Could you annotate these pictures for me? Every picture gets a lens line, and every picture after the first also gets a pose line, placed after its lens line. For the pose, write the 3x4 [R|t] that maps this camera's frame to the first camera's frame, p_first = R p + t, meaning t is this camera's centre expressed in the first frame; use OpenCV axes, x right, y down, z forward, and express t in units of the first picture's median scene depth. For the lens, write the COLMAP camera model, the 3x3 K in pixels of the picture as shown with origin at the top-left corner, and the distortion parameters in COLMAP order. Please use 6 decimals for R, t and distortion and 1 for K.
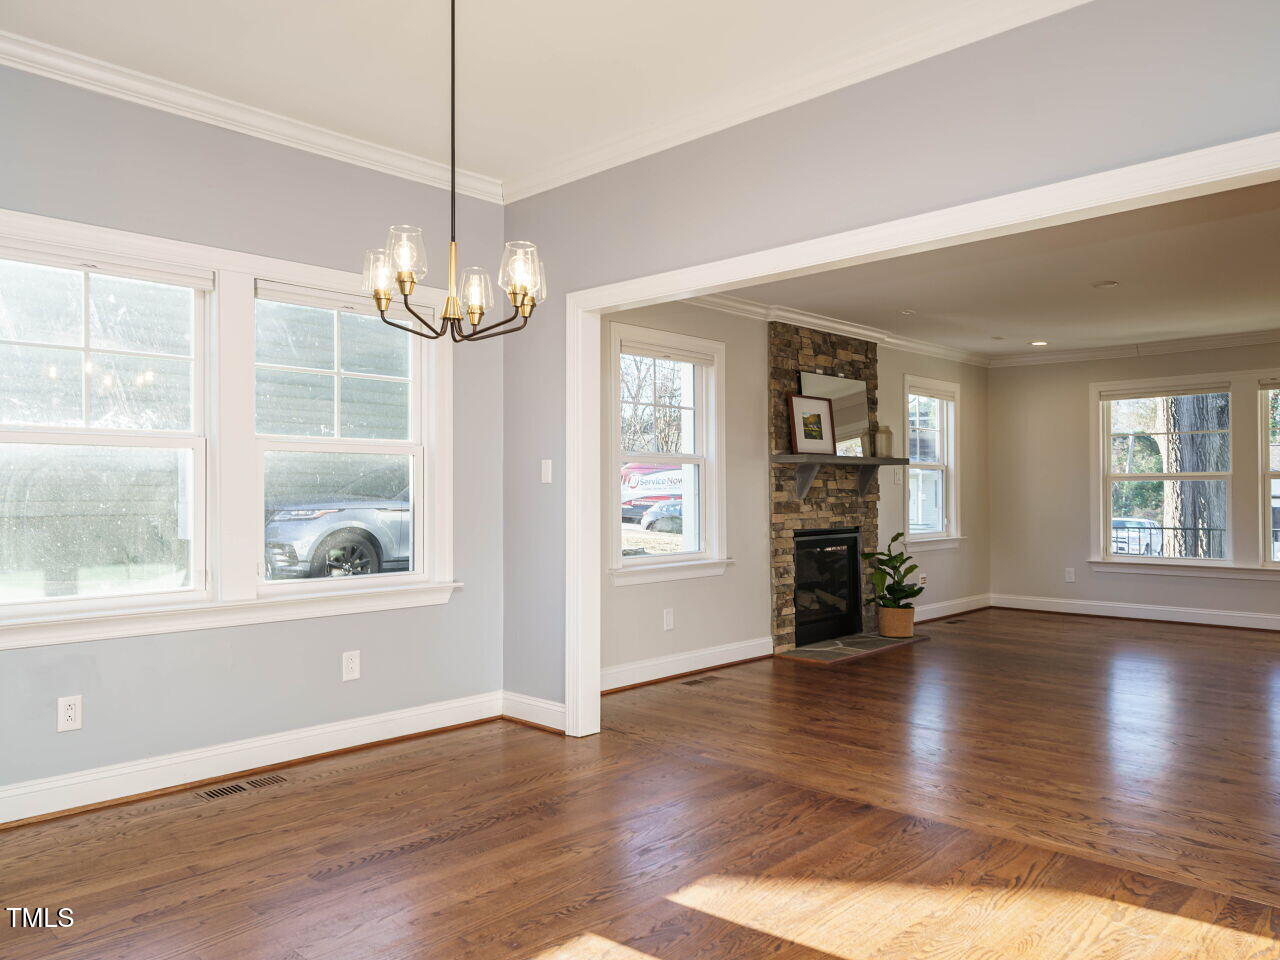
lens RADIAL K [[931.4, 0, 640.0], [0, 931.4, 480.0], [0, 0, 1]] dist [0.003982, 0.001781]
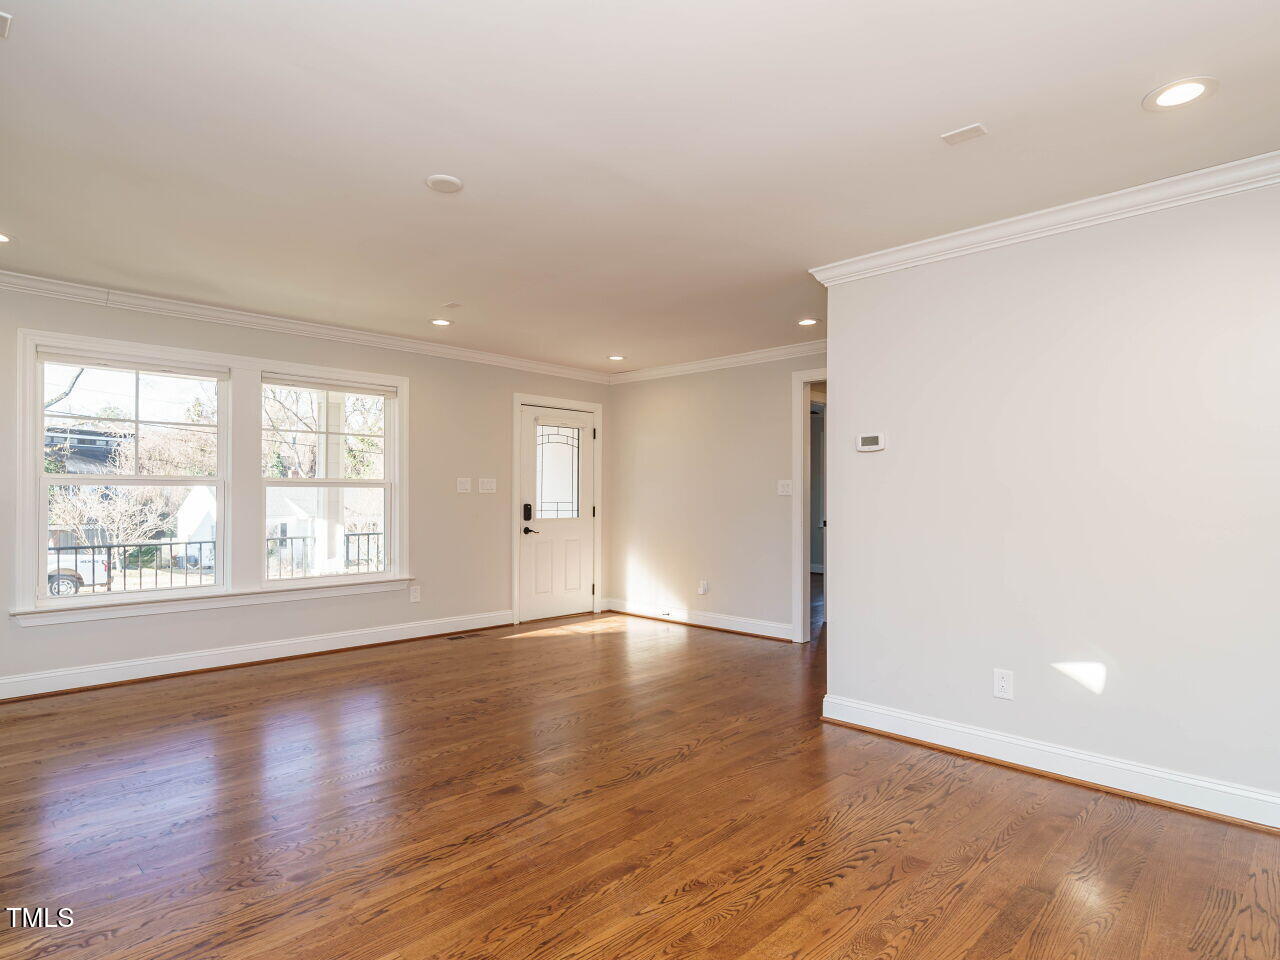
lens RADIAL K [[721.7, 0, 636.1], [0, 721.7, 482.1], [0, 0, 1]] dist [-0.003834, -0.000742]
pose [[0.019610, 0.017340, 0.999657, 0.009281], [-0.017949, 0.999695, -0.016989, 0.000492], [-0.999647, -0.017610, 0.019915, 0.705288]]
